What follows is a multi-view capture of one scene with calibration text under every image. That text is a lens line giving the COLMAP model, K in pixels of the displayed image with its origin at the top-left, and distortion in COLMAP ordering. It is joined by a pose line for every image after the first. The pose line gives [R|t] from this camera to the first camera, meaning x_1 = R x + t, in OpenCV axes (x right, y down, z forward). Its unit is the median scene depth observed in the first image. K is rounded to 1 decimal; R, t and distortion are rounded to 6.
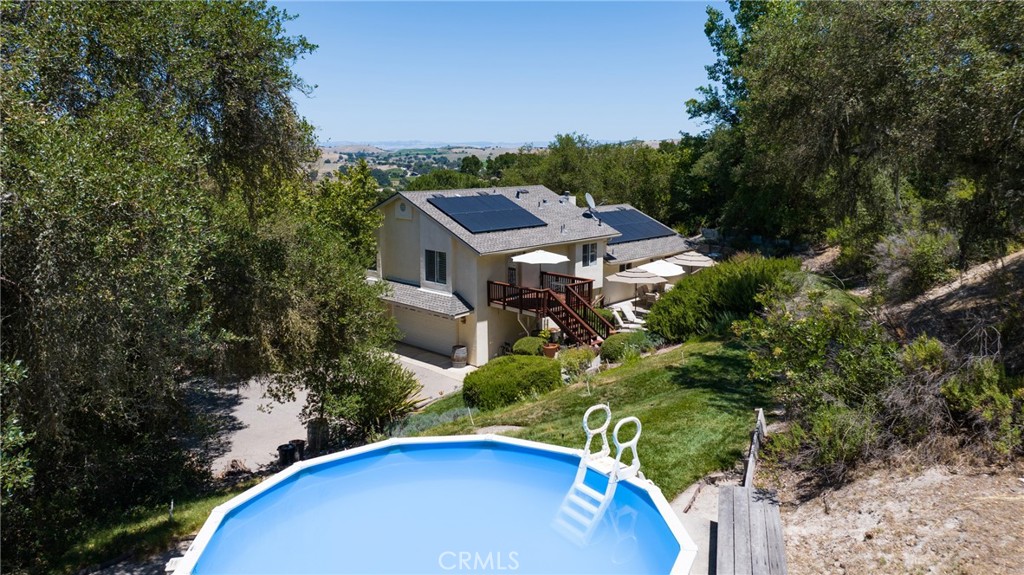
lens RADIAL K [[724.7, 0, 512.0], [0, 724.7, 287.5], [0, 0, 1]] dist [-0.009925, -0.000660]
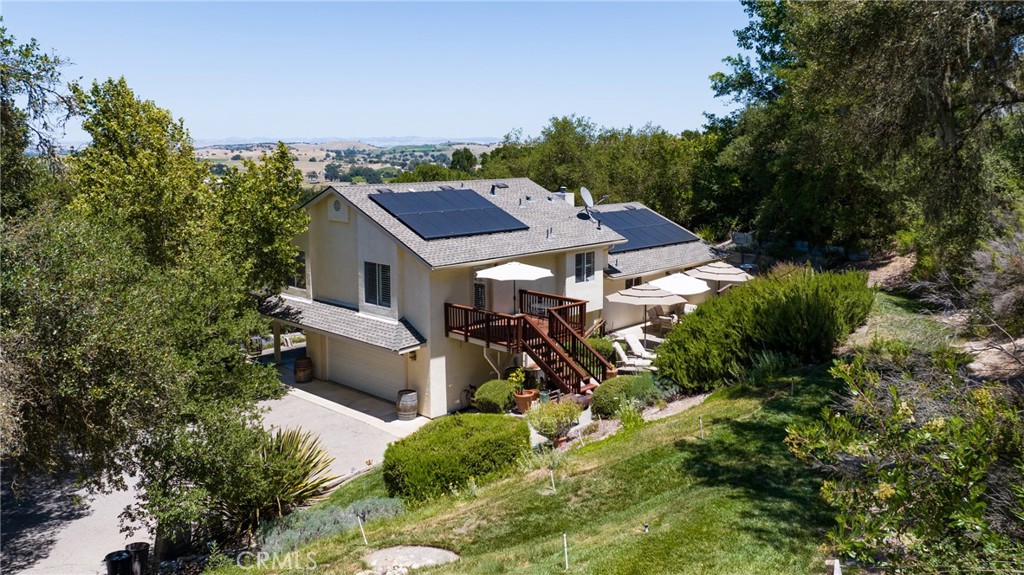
lens RADIAL K [[816.1, 0, 516.2], [0, 816.1, 282.0], [0, 0, 1]] dist [-0.009516, -0.004001]
pose [[0.999981, -0.003994, -0.004597, 0.042840], [0.003890, 0.999741, -0.022409, -0.011558], [0.004685, 0.022390, 0.999738, 0.153188]]
